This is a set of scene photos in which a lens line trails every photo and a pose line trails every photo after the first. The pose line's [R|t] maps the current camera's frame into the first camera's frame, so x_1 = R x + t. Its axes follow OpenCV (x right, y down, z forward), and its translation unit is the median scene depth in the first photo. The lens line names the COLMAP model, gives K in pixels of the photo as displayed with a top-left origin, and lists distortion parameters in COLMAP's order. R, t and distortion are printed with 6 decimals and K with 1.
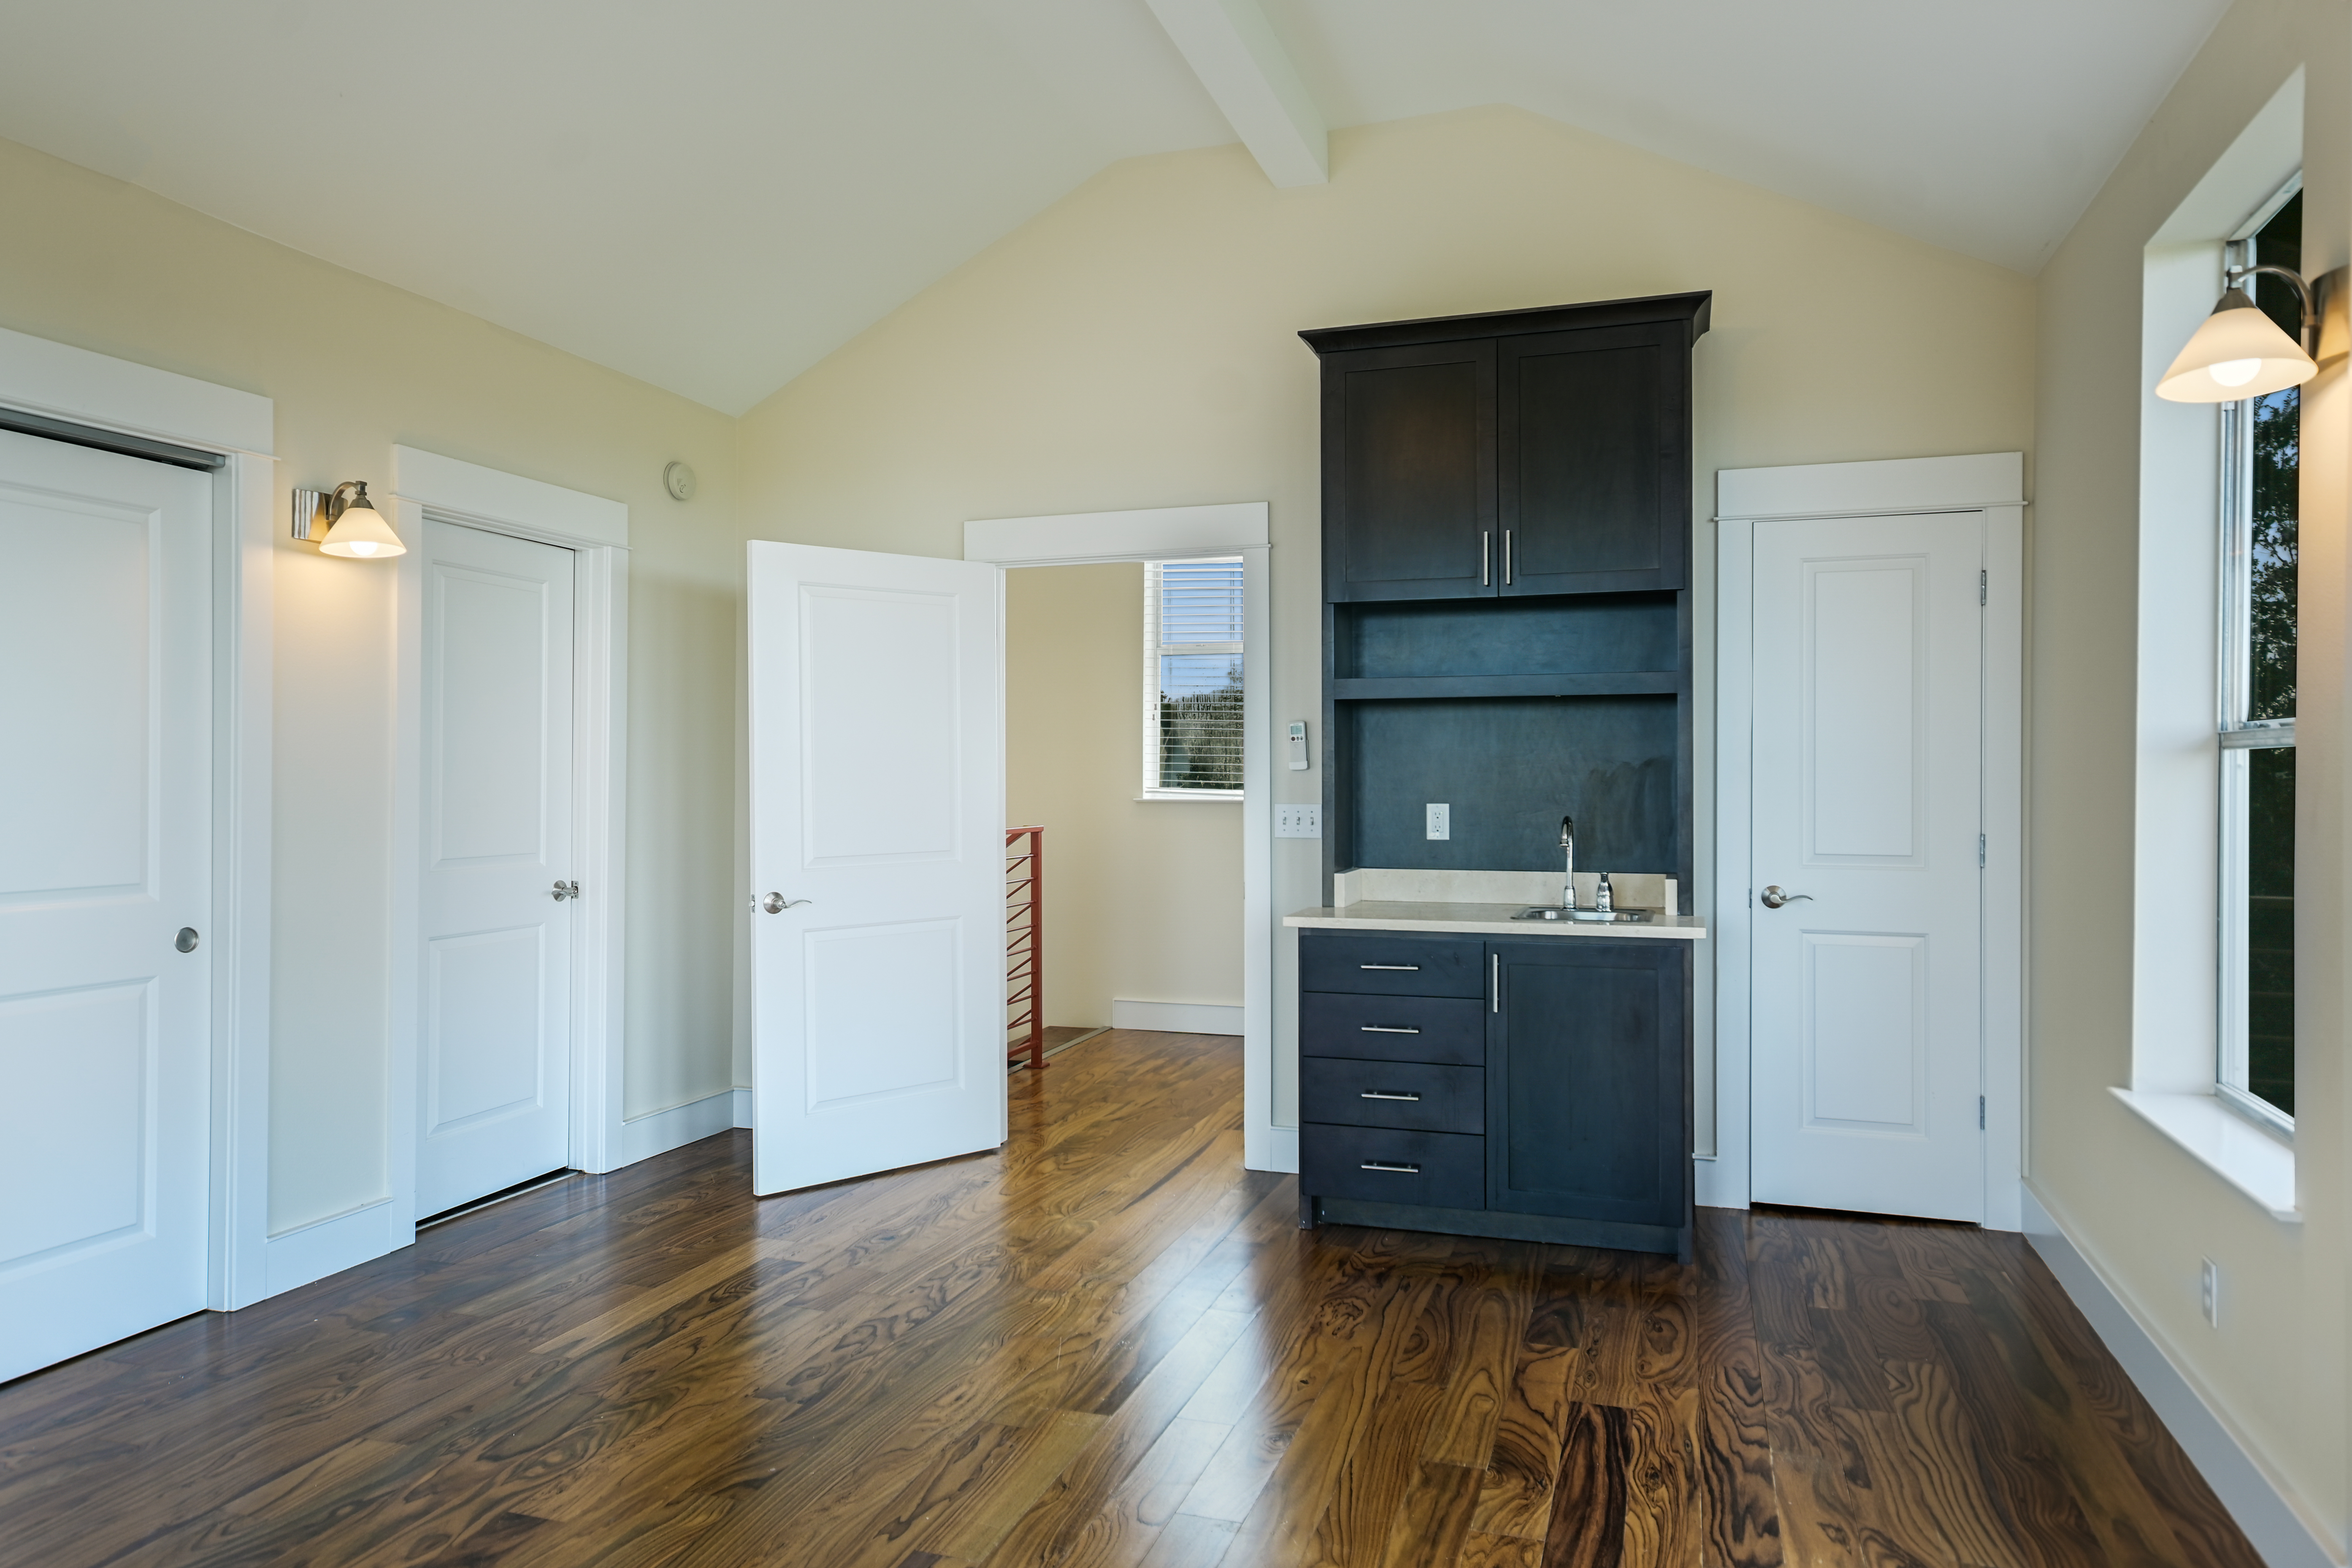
lens RADIAL K [[1523.0, 0, 1180.1], [0, 1523.0, 780.3], [0, 0, 1]] dist [0.002019, 0.000679]
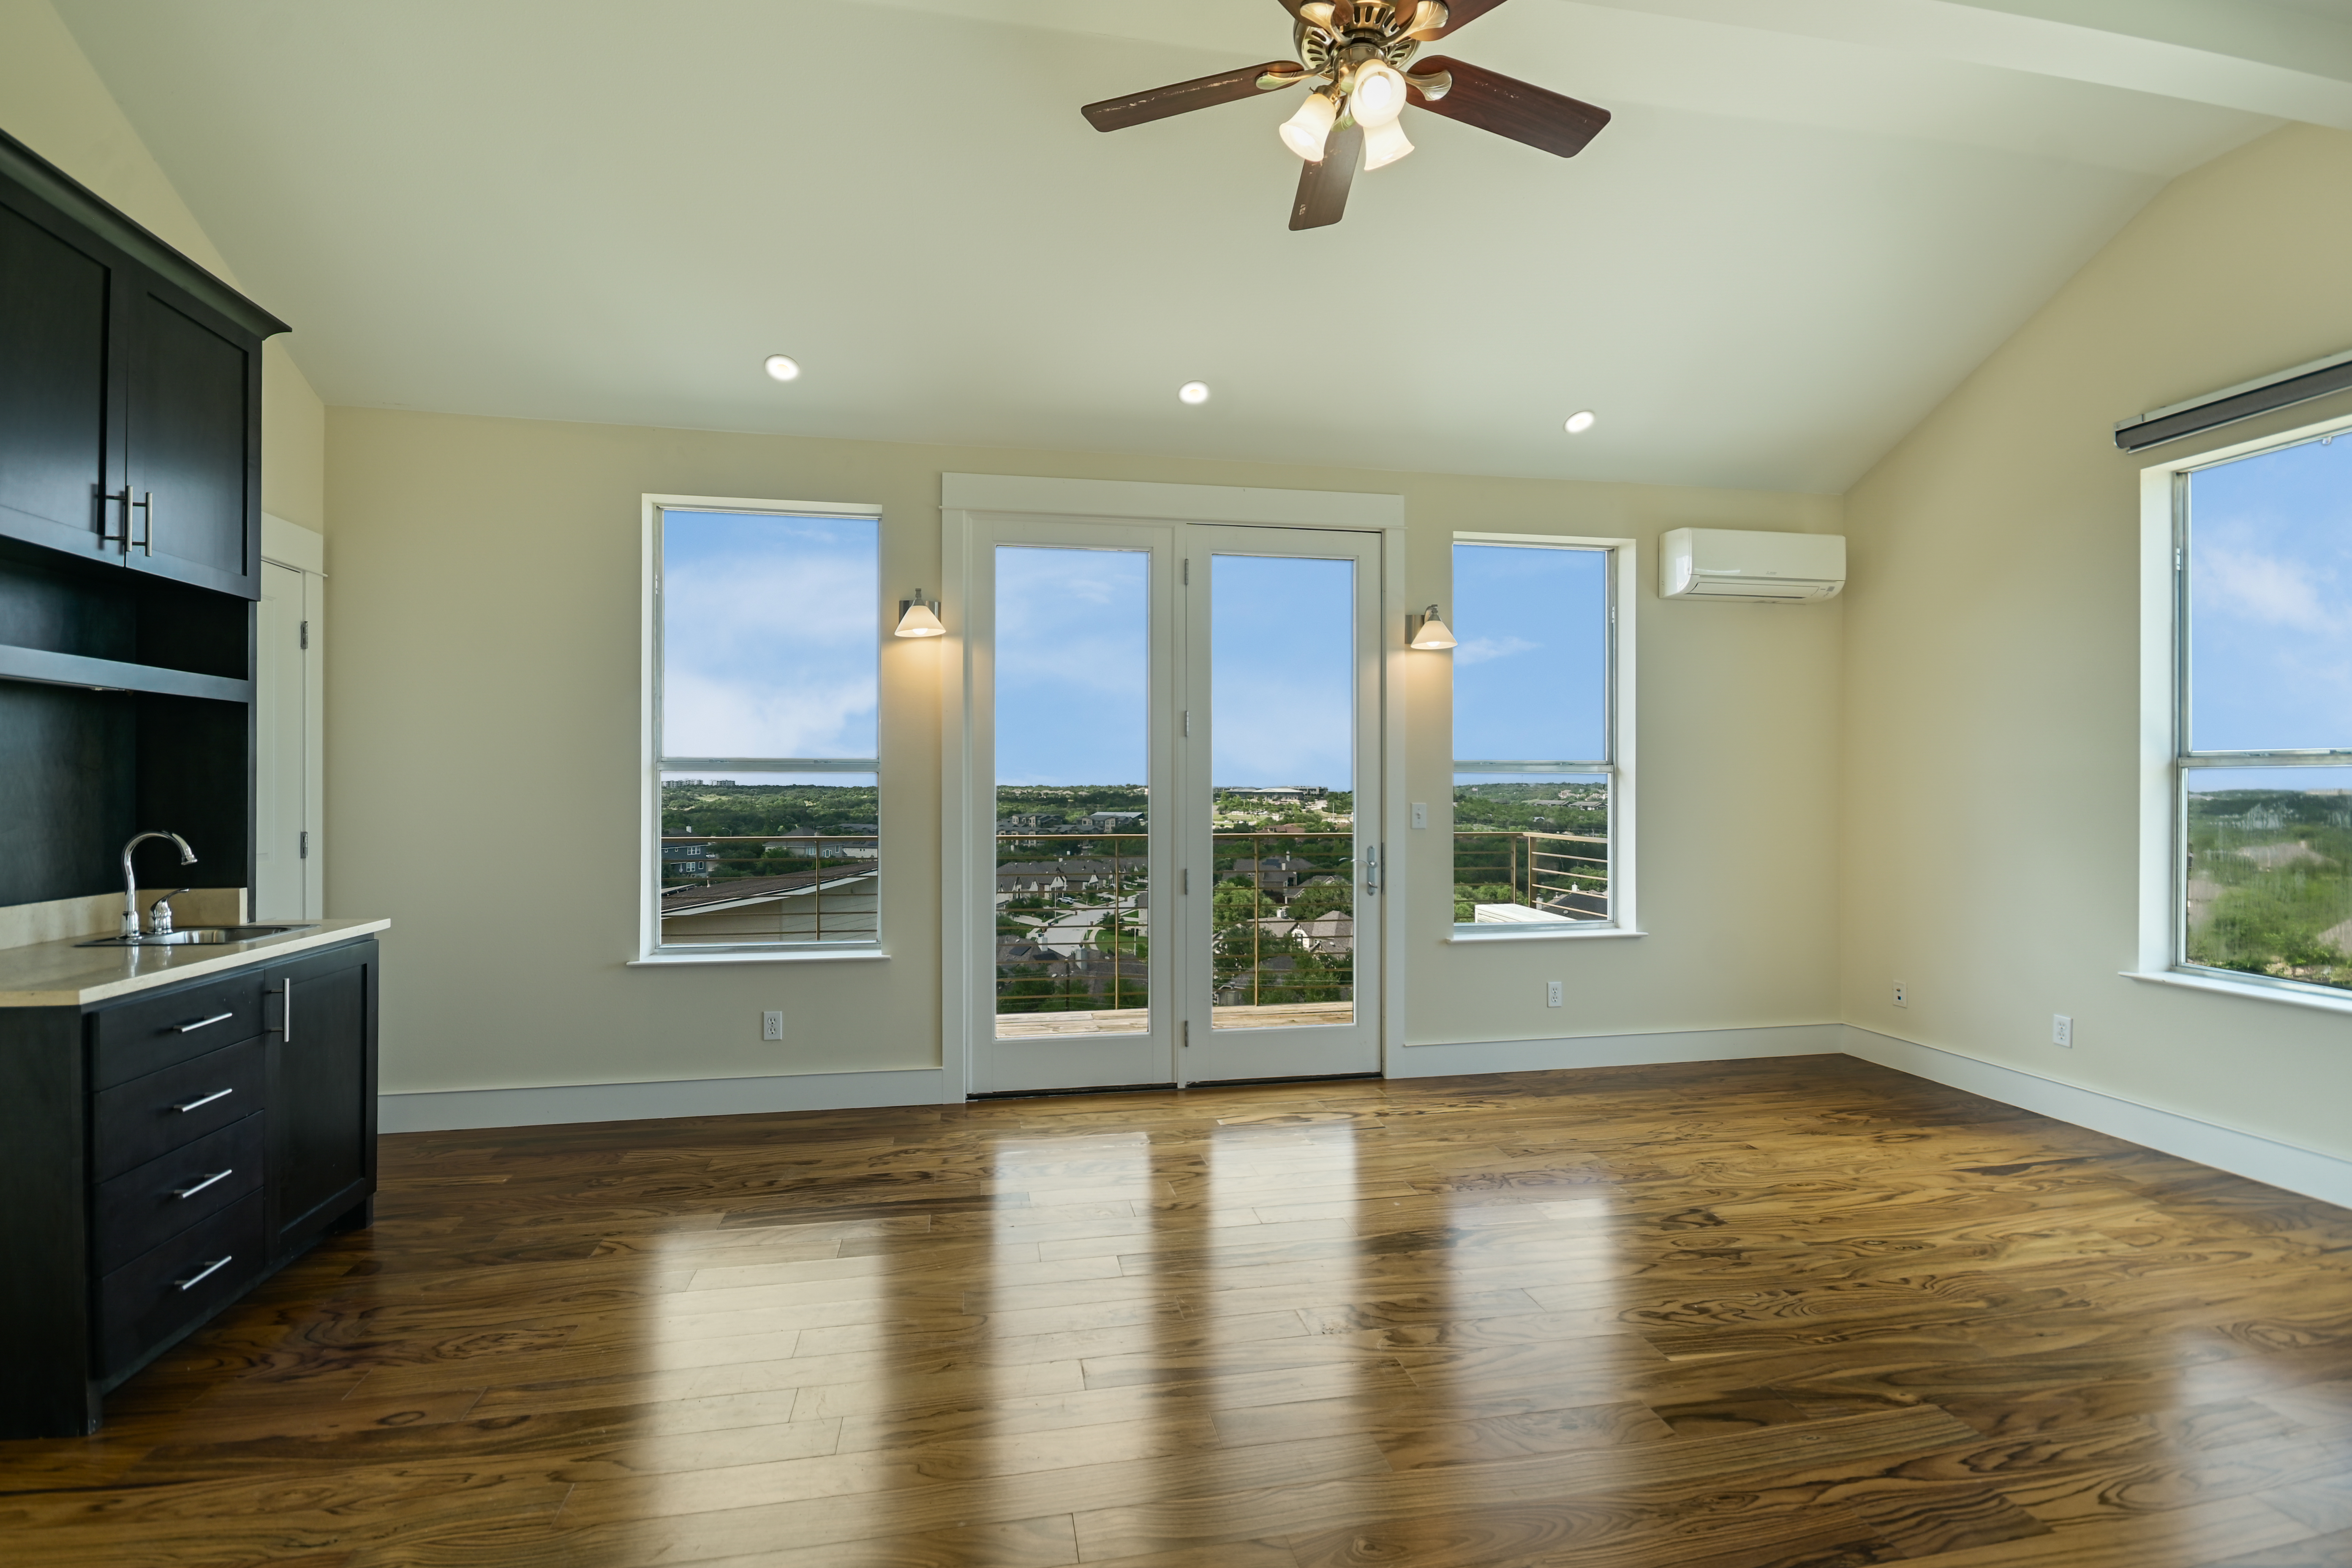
lens RADIAL K [[1056.7, 0, 1174.2], [0, 1056.7, 790.7], [0, 0, 1]] dist [-0.001419, -0.000064]
pose [[-0.491734, -0.002108, 0.870743, -0.782442], [0.004333, 0.999979, 0.004867, 0.003829], [-0.870735, 0.006166, -0.491714, 1.101742]]
